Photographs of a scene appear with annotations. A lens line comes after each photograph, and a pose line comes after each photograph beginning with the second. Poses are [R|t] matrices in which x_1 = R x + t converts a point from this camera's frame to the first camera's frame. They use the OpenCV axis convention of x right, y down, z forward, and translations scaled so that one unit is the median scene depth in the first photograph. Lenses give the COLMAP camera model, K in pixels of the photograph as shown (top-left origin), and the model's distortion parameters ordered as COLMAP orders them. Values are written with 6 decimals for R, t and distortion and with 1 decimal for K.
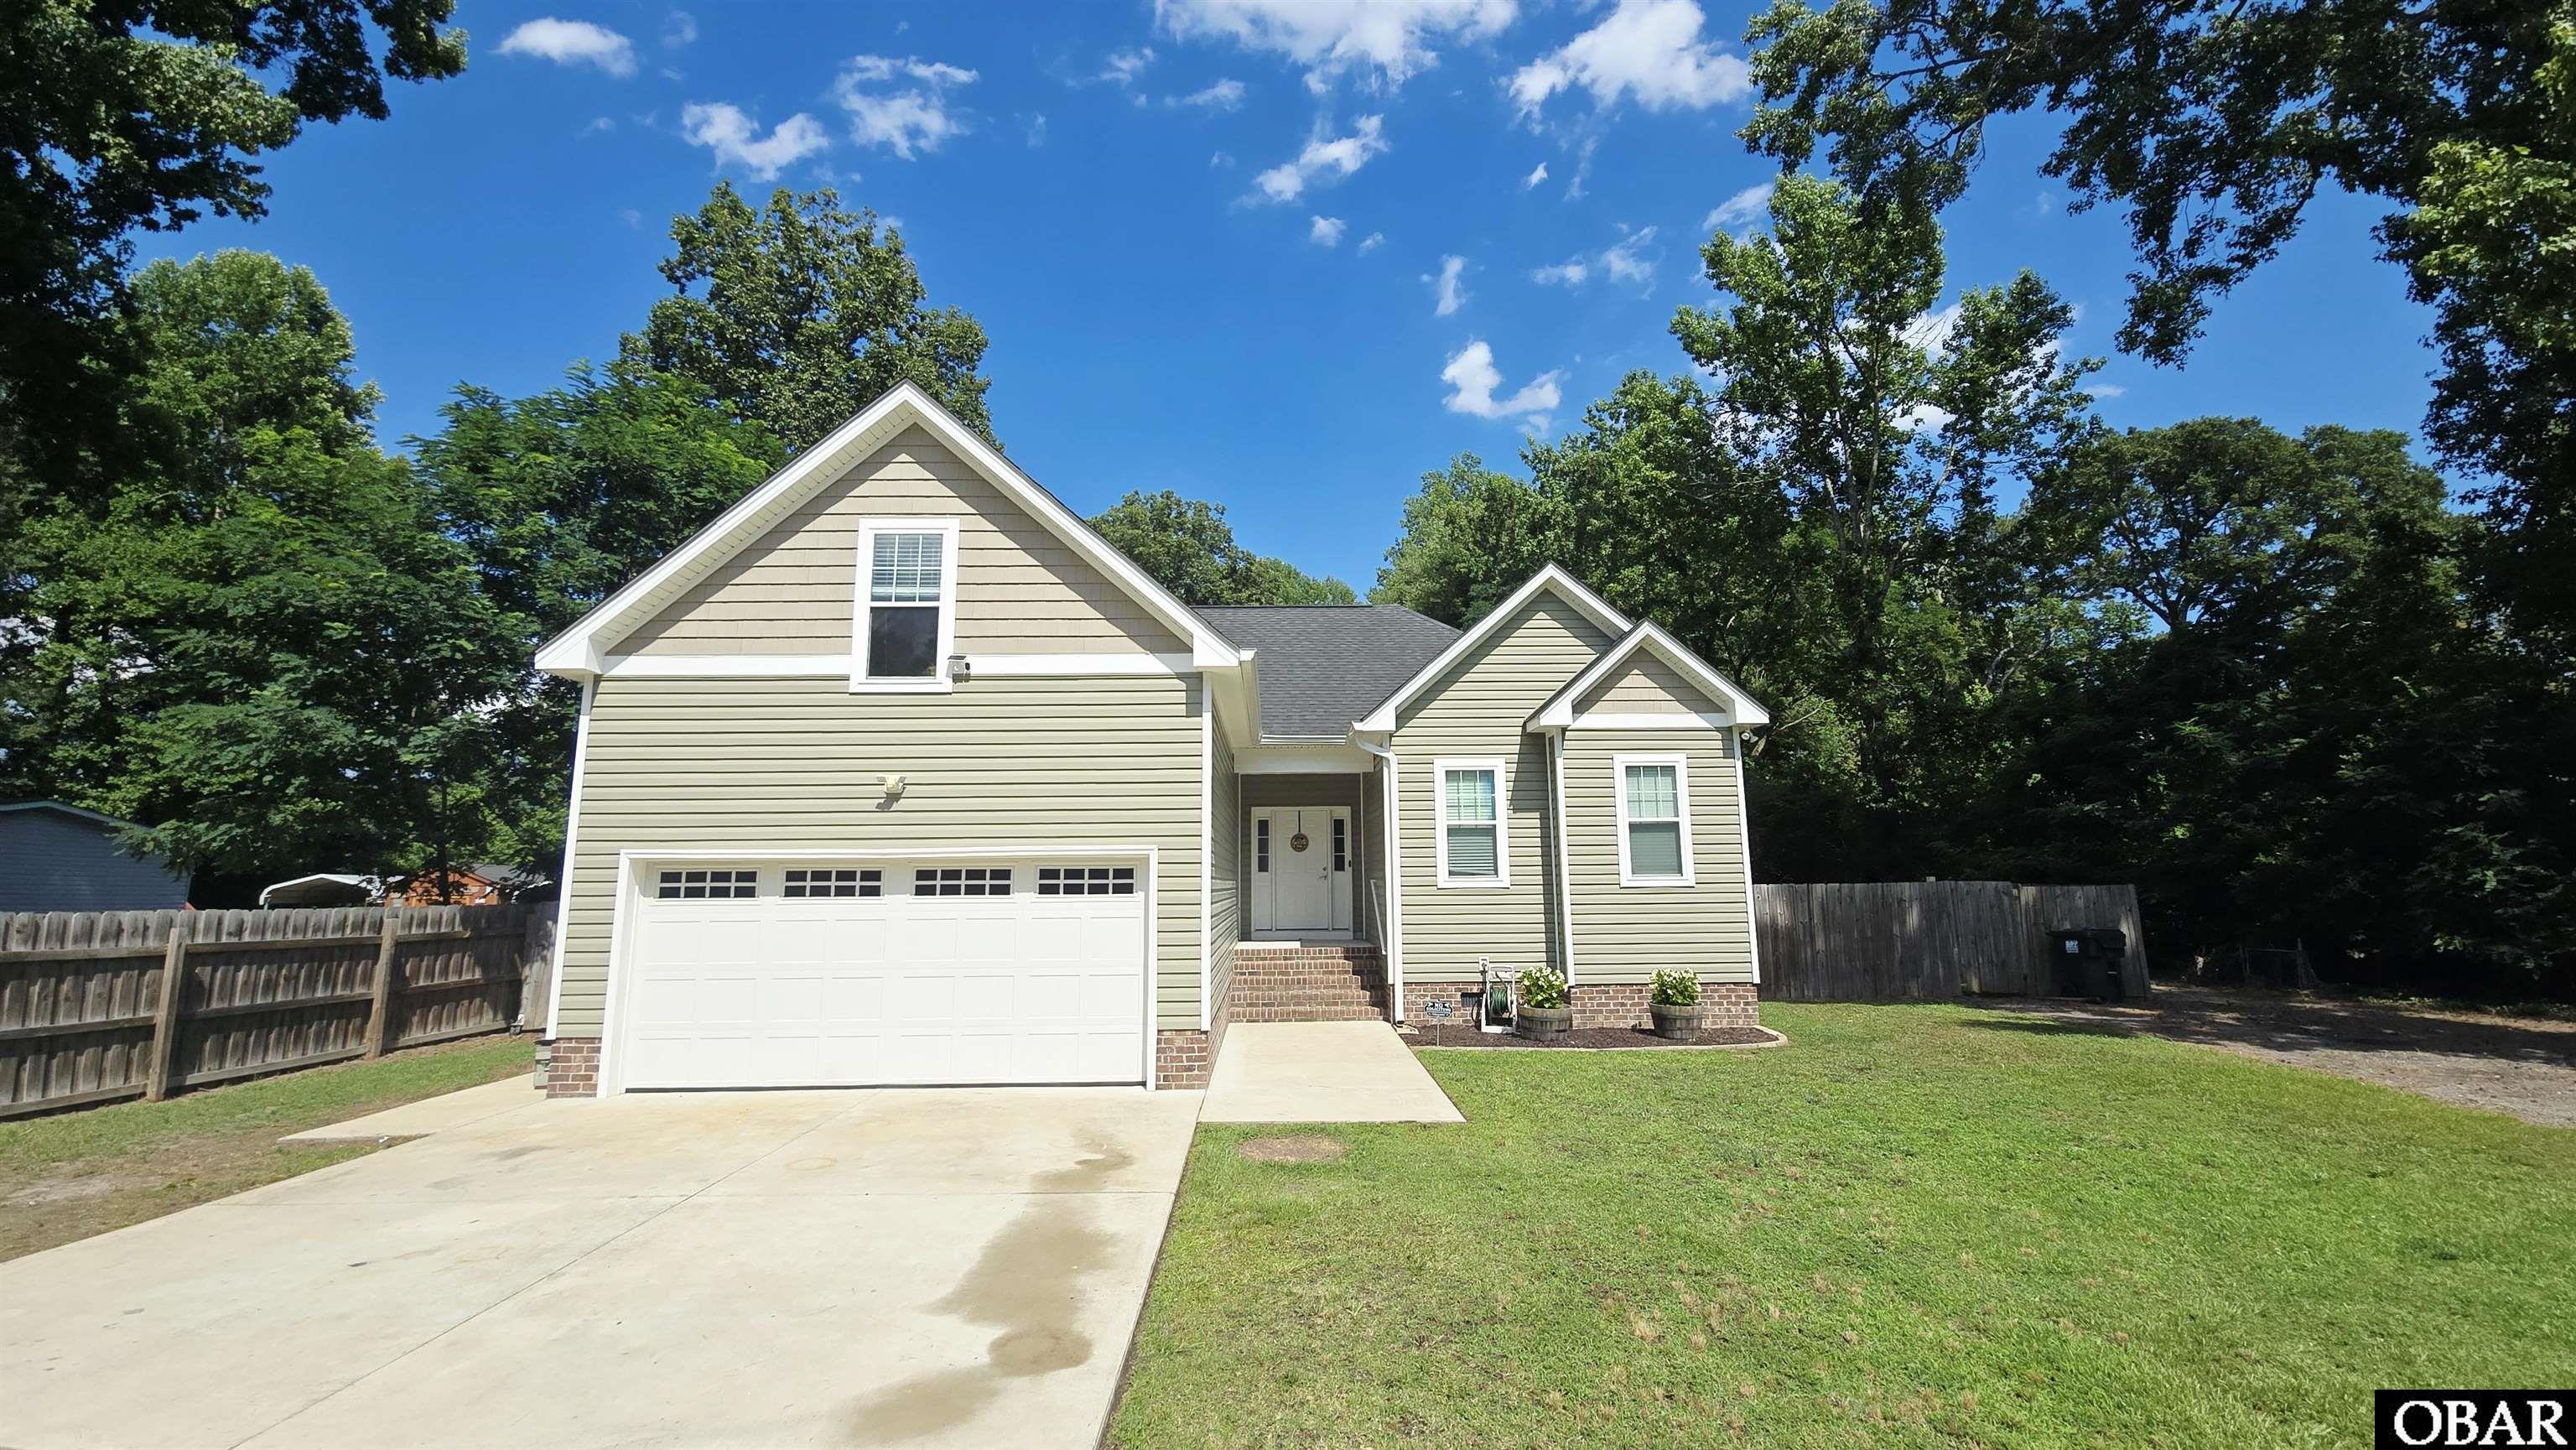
lens RADIAL K [[1053.3, 0, 1299.5], [0, 1053.3, 710.9], [0, 0, 1]] dist [-0.000591, -0.000412]
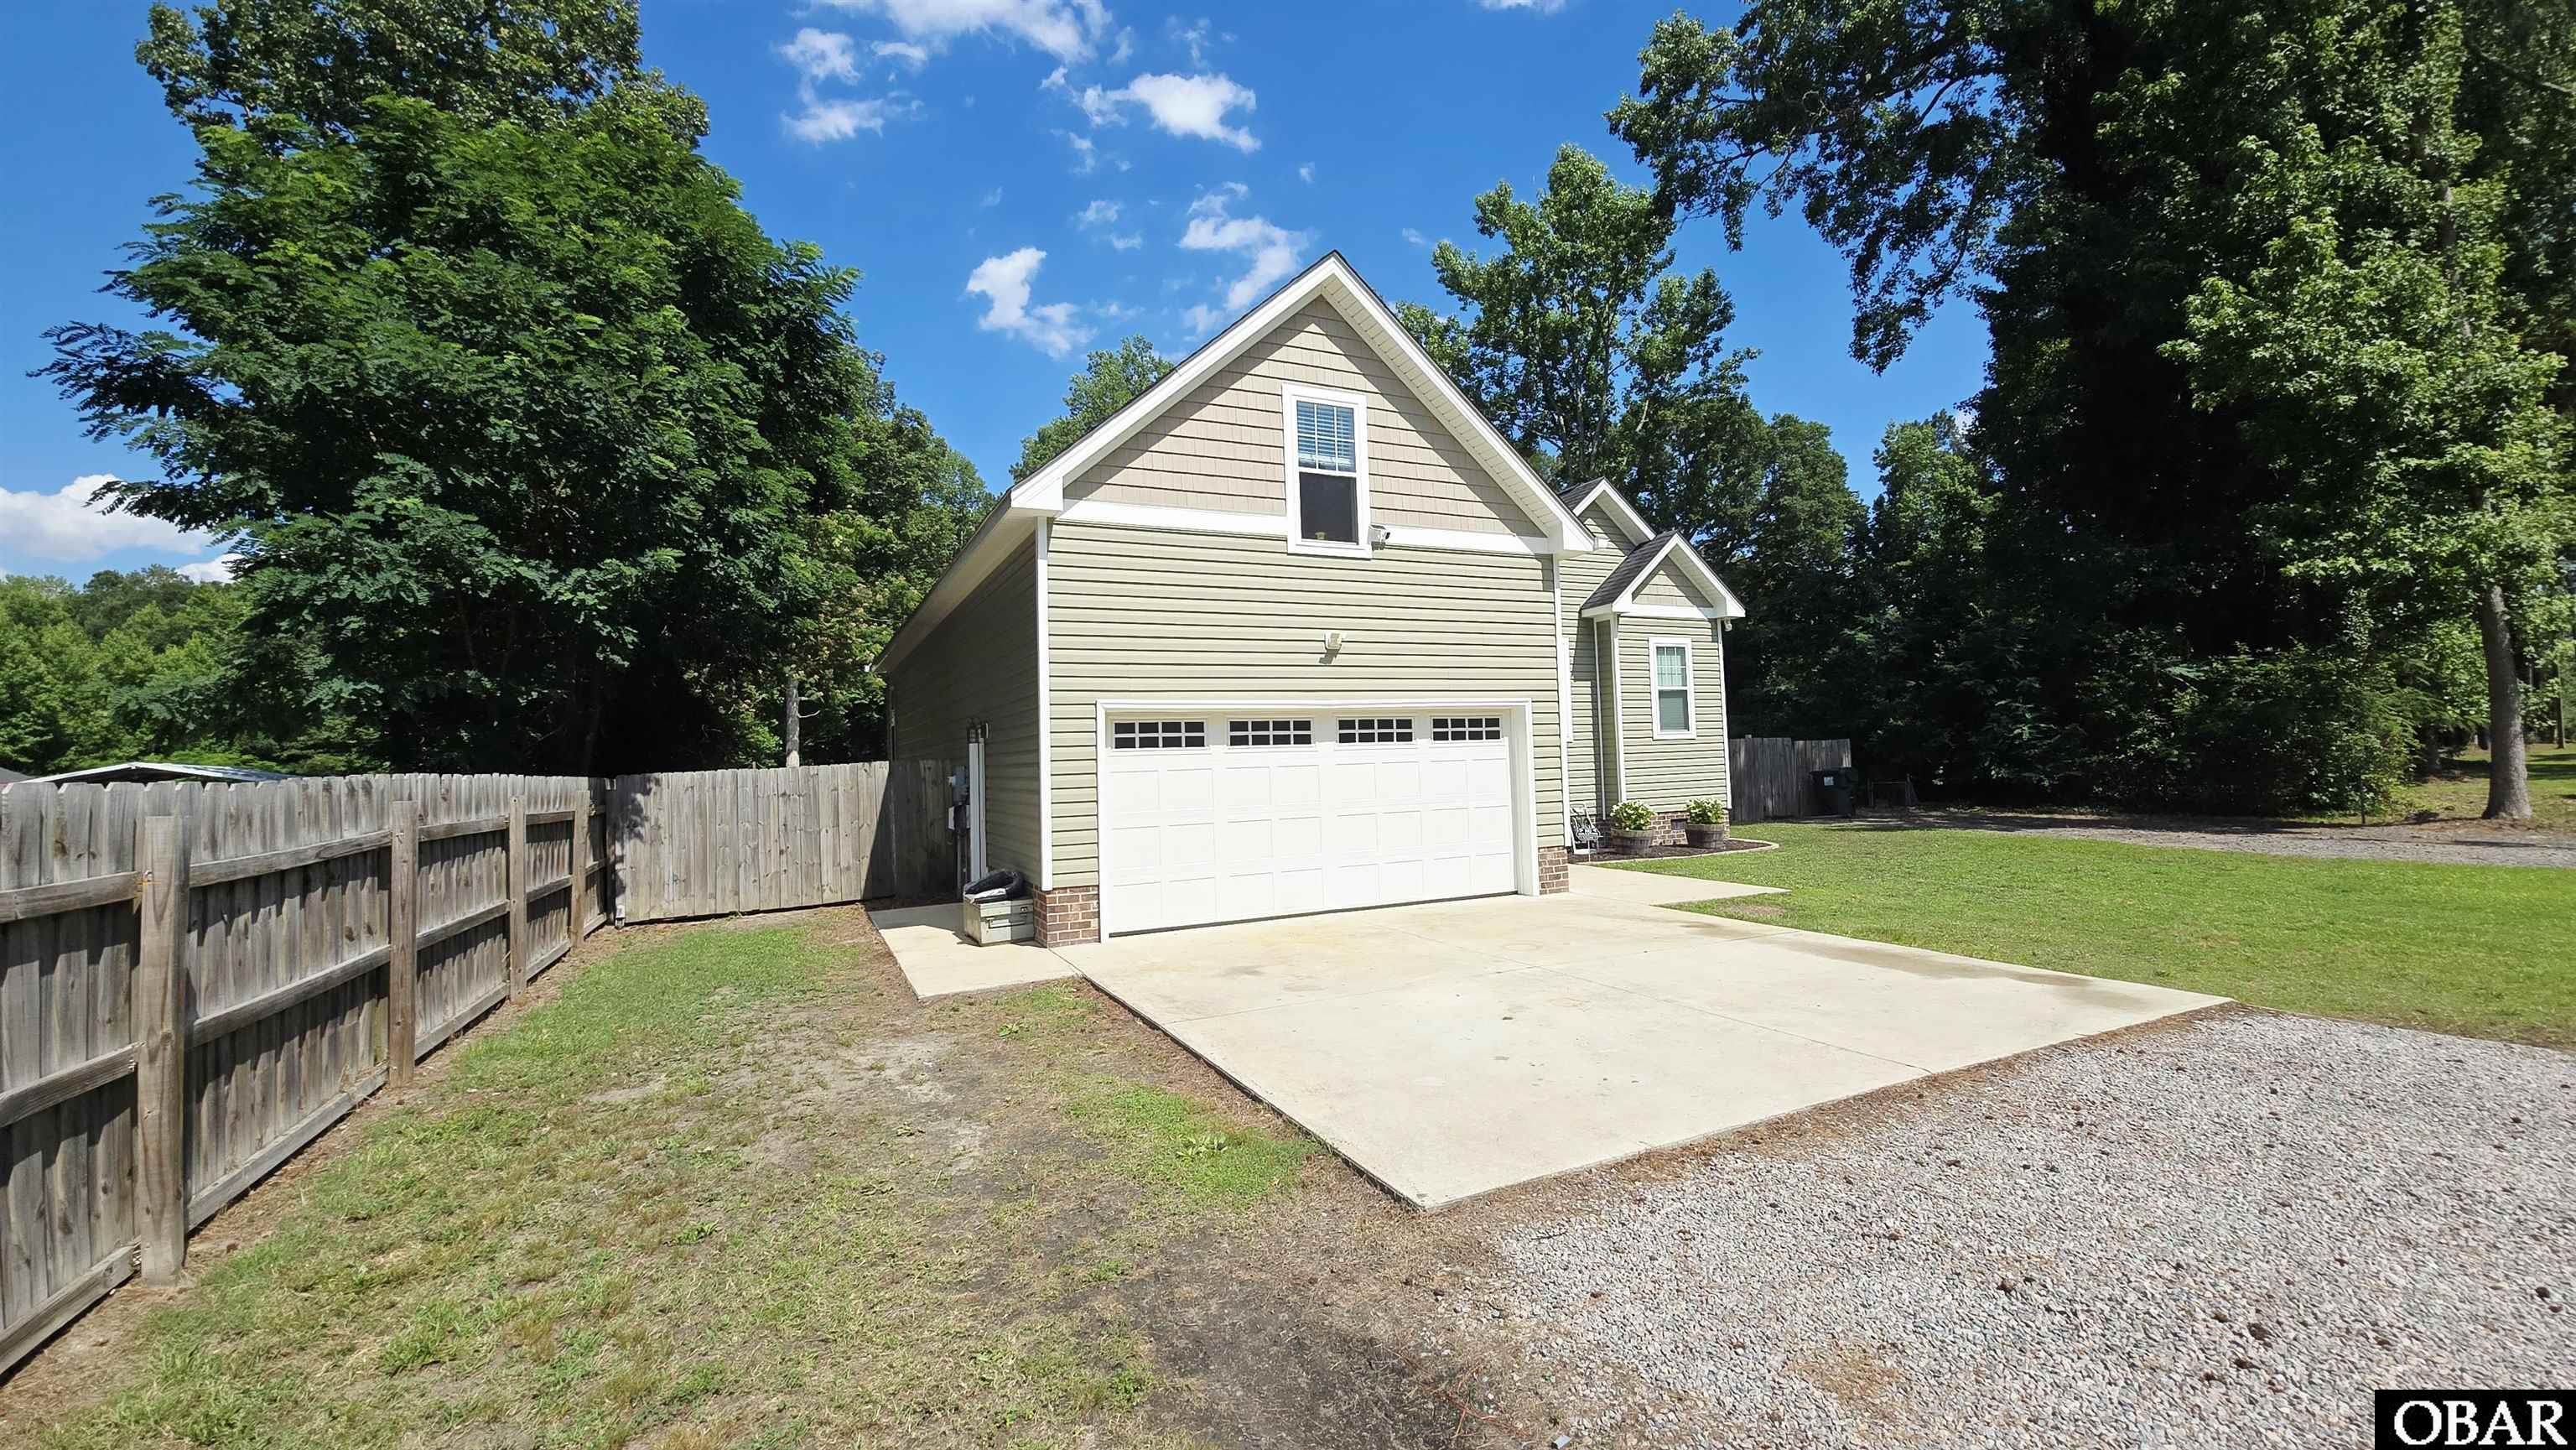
lens RADIAL K [[1053.3, 0, 1299.5], [0, 1053.3, 710.9], [0, 0, 1]] dist [-0.000591, -0.000412]
pose [[0.905703, 0.000302, 0.423912, -0.624394], [-0.044519, 0.994538, 0.094407, 0.028785], [-0.421568, -0.104377, 0.900770, 0.022051]]
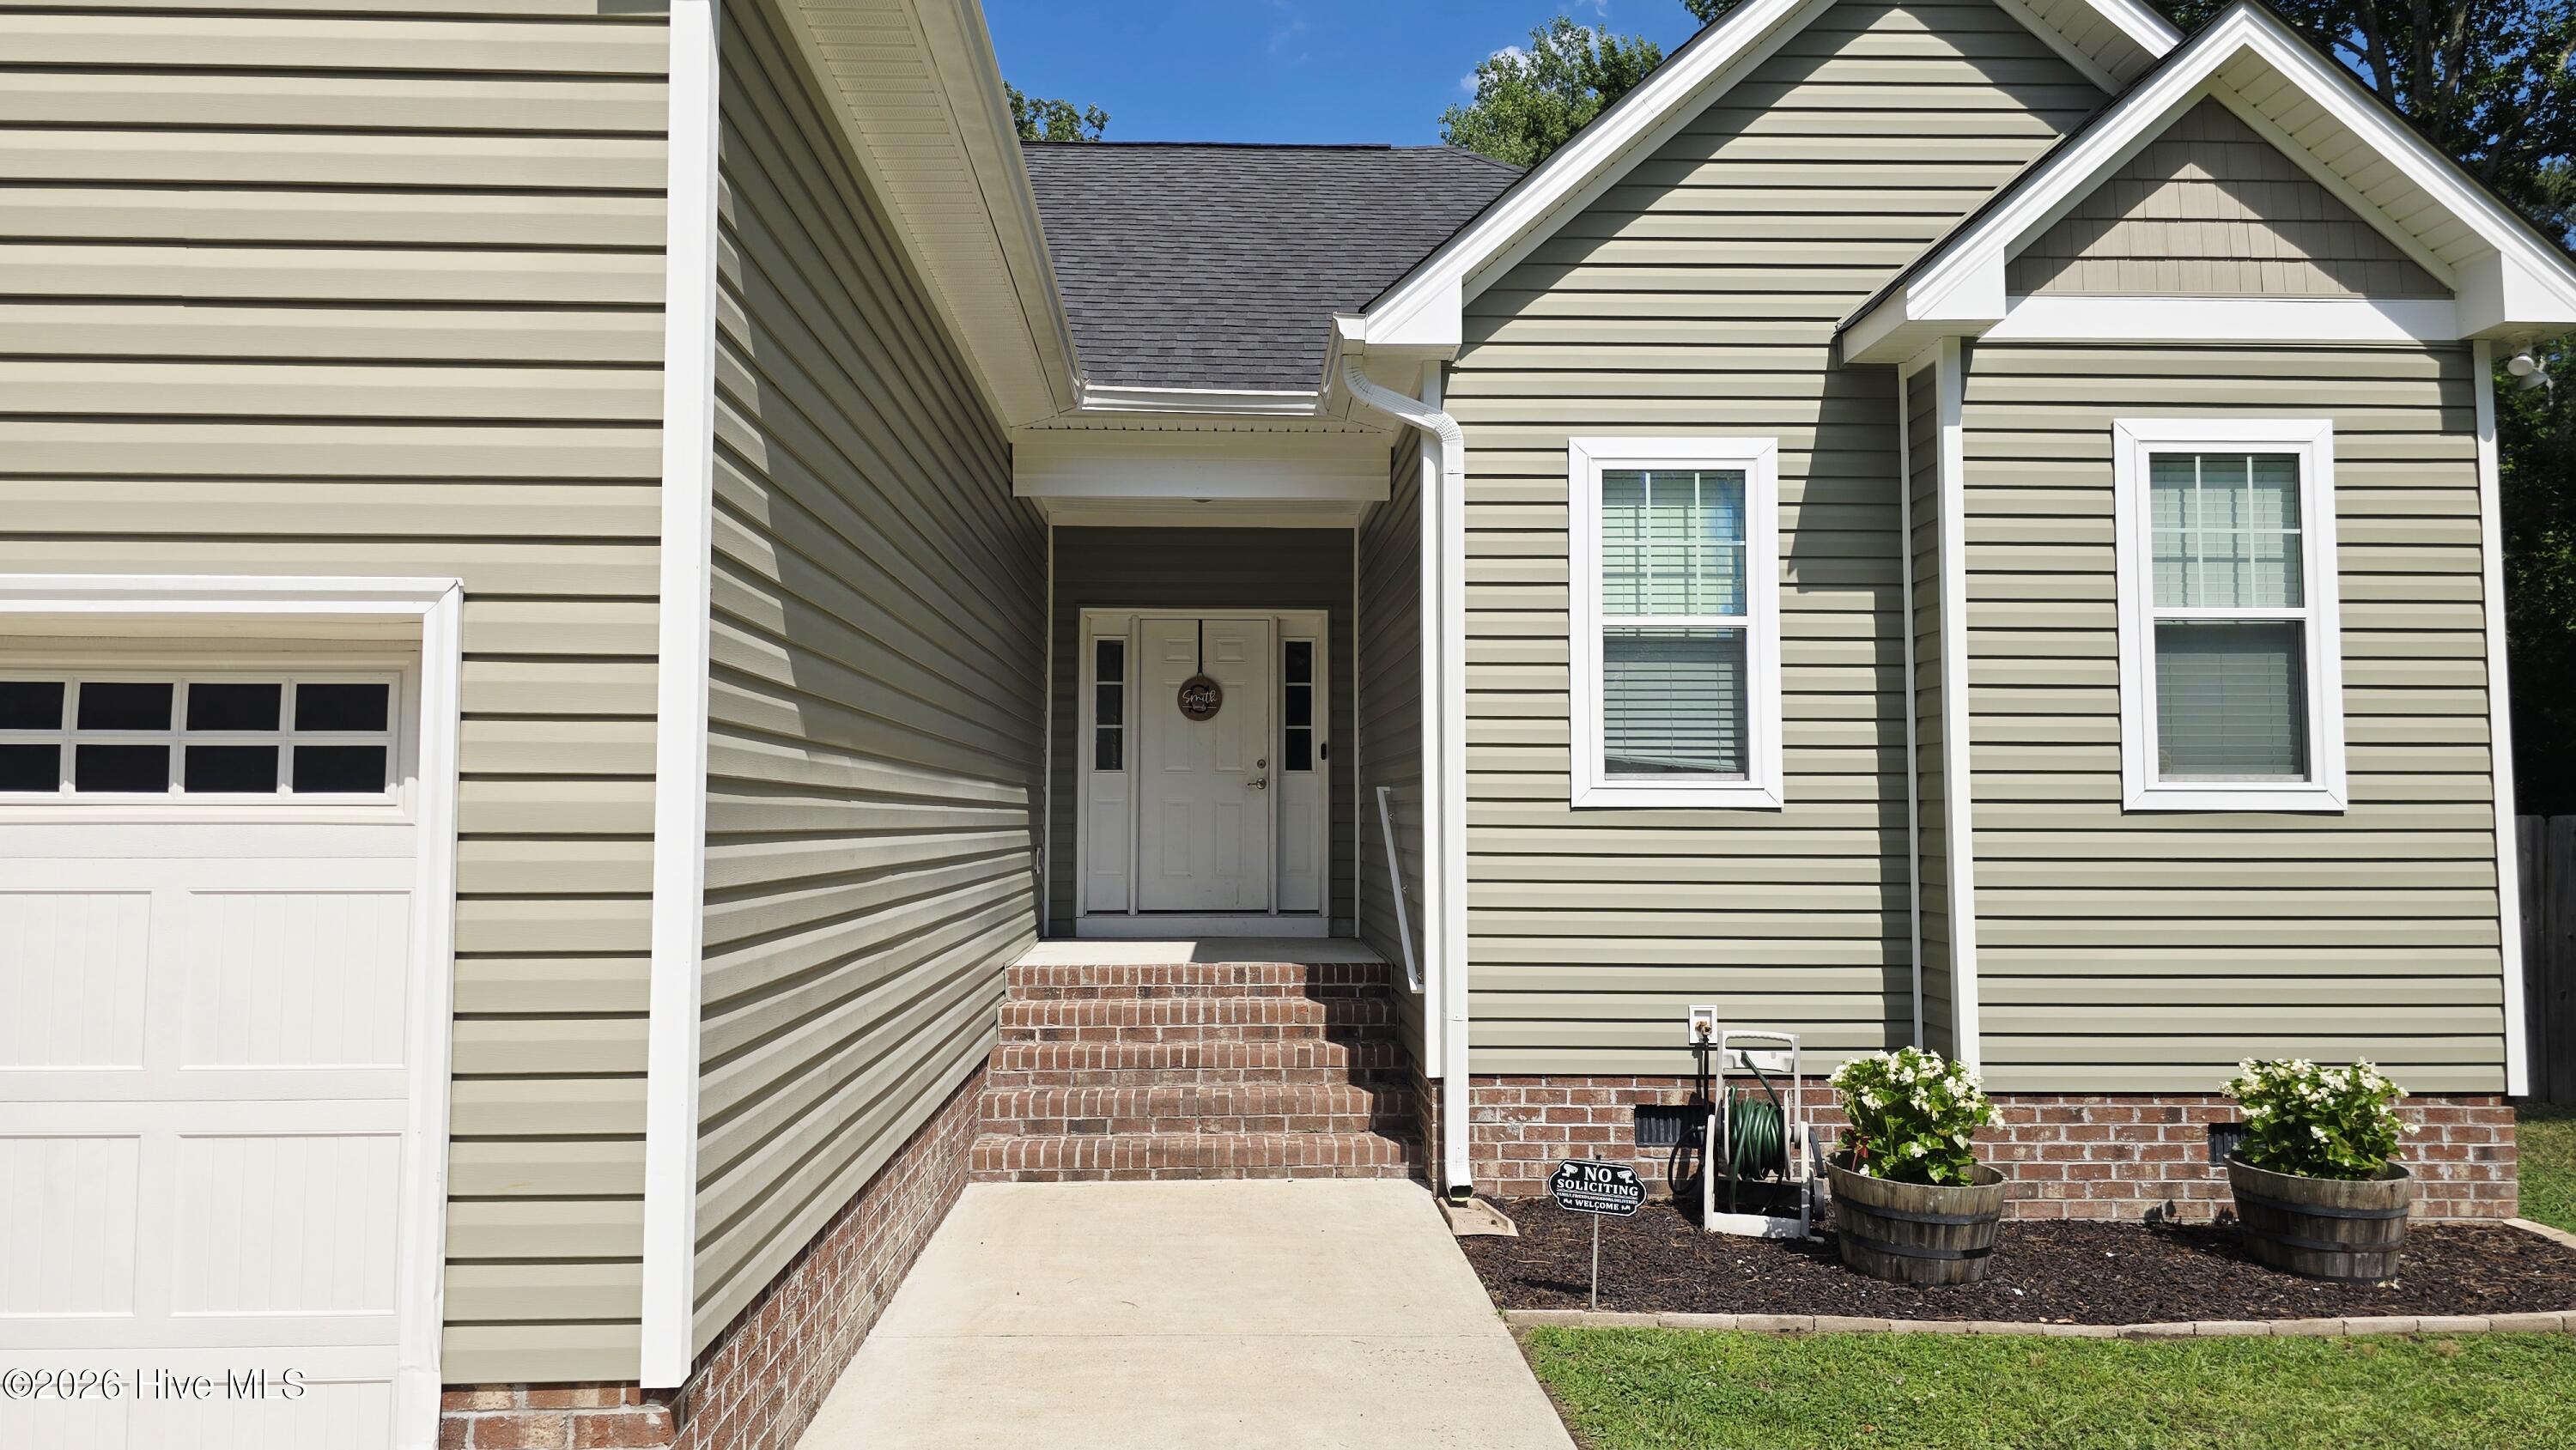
lens RADIAL K [[1732.7, 0, 1277.9], [0, 1732.7, 710.8], [0, 0, 1]] dist [0.077647, -0.084611]
pose [[0.999792, 0.012435, 0.016160, 0.024587], [-0.013968, 0.995038, 0.098510, 0.082612], [-0.014854, -0.098715, 0.995005, 0.440241]]
